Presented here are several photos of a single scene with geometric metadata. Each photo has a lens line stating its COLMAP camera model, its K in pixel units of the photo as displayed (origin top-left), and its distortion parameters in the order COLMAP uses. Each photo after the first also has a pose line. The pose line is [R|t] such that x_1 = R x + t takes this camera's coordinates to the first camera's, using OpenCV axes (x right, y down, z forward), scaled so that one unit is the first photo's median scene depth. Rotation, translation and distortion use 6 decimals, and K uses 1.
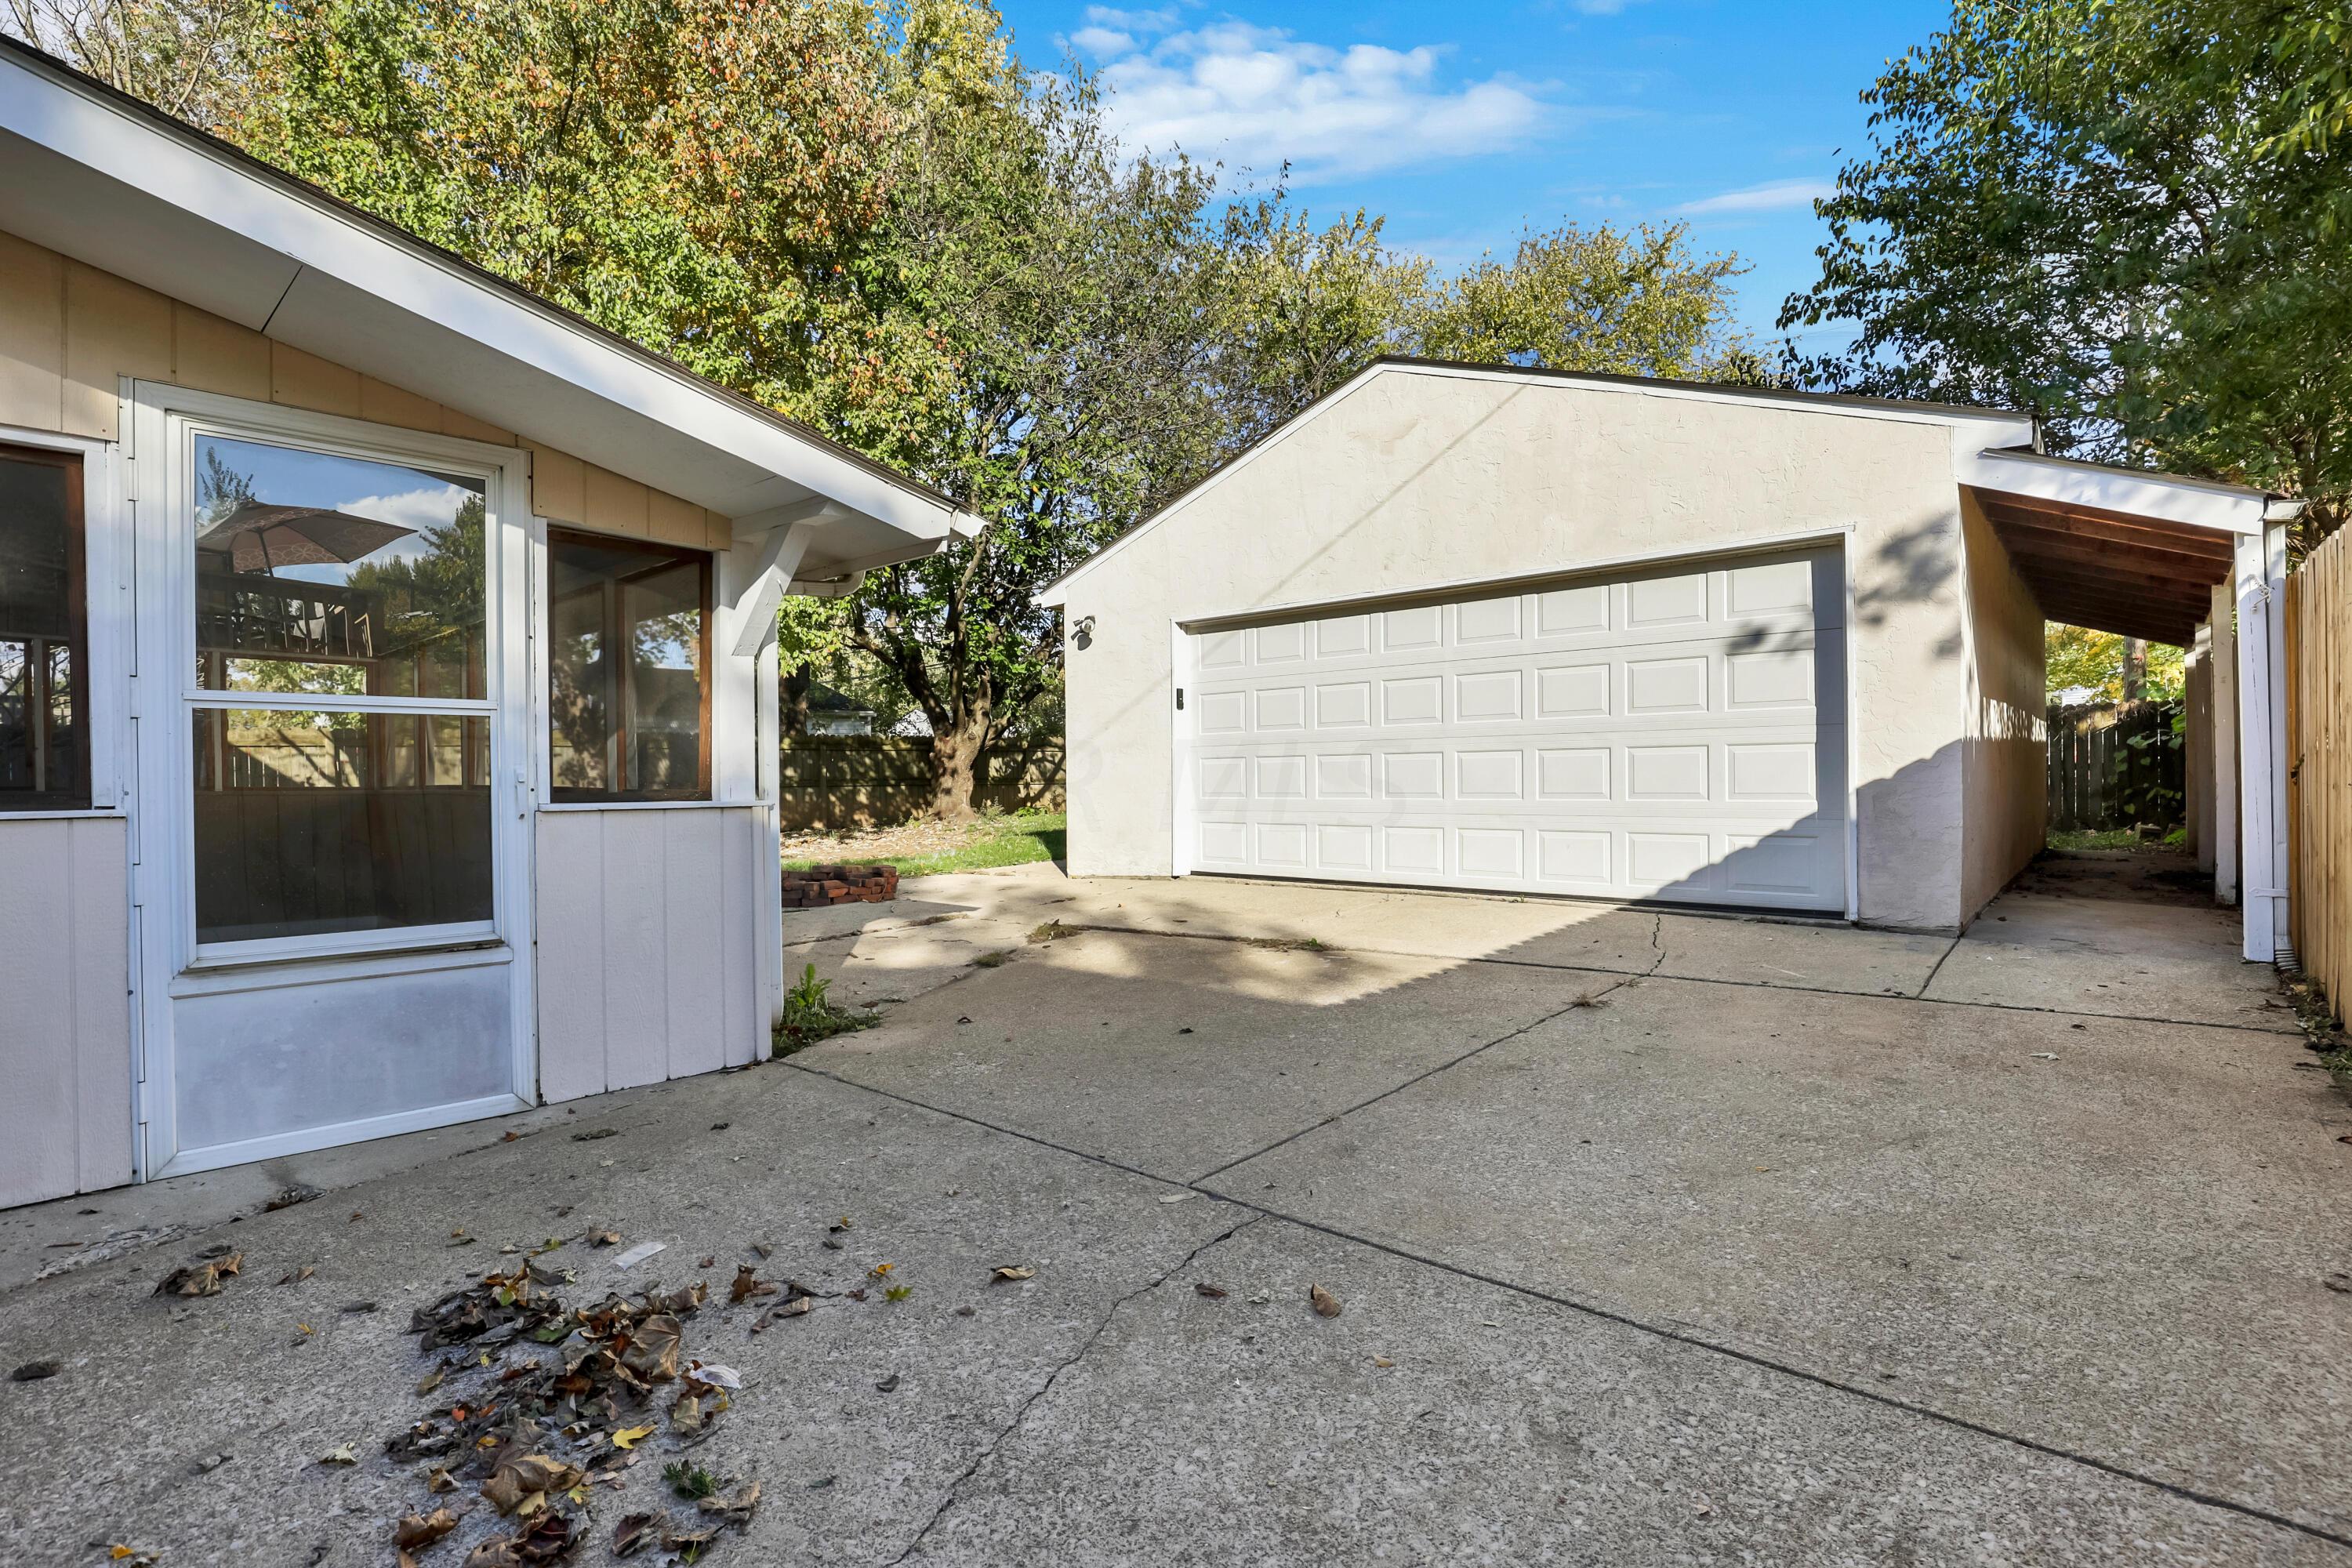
lens RADIAL K [[1107.4, 0, 1161.0], [0, 1107.4, 782.4], [0, 0, 1]] dist [-0.000551, 0.000163]
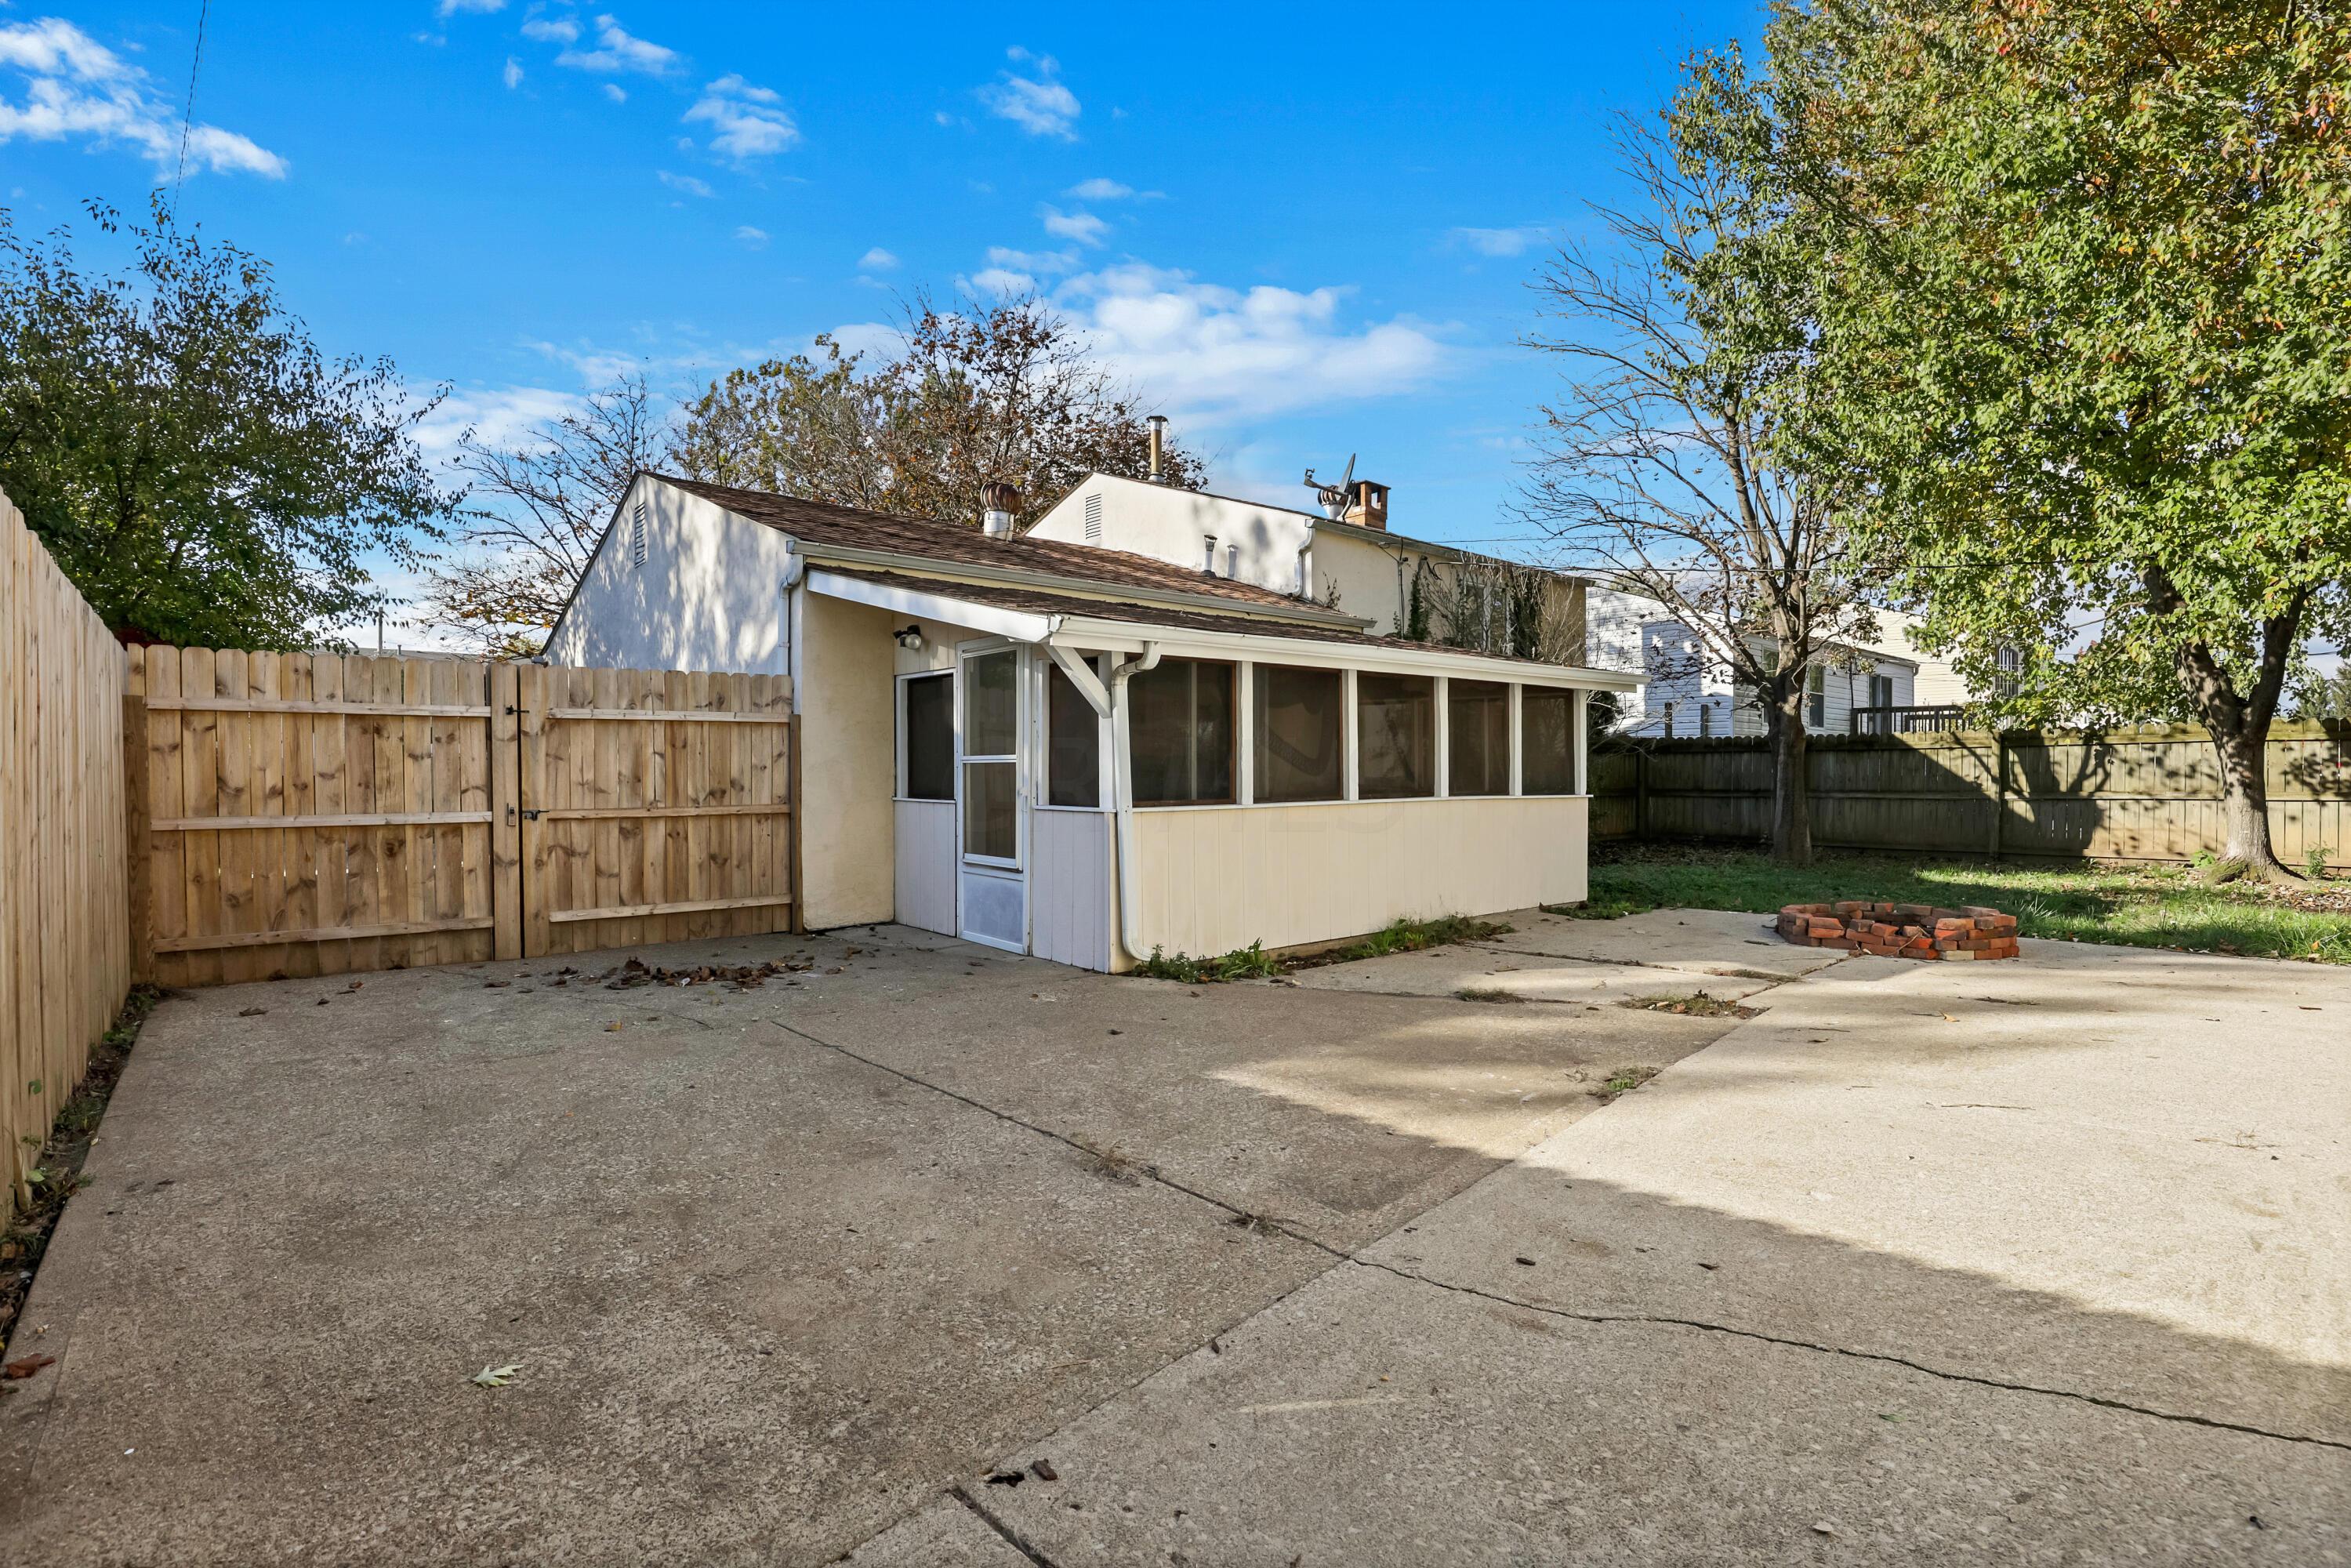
lens RADIAL K [[1107.0, 0, 1161.7], [0, 1107.0, 794.7], [0, 0, 1]] dist [-0.000551, 0.000163]
pose [[-0.155559, 0.021689, -0.987589, 1.494254], [0.001974, 0.999764, 0.021645, -0.049923], [0.987825, 0.001418, -0.155565, 1.646898]]
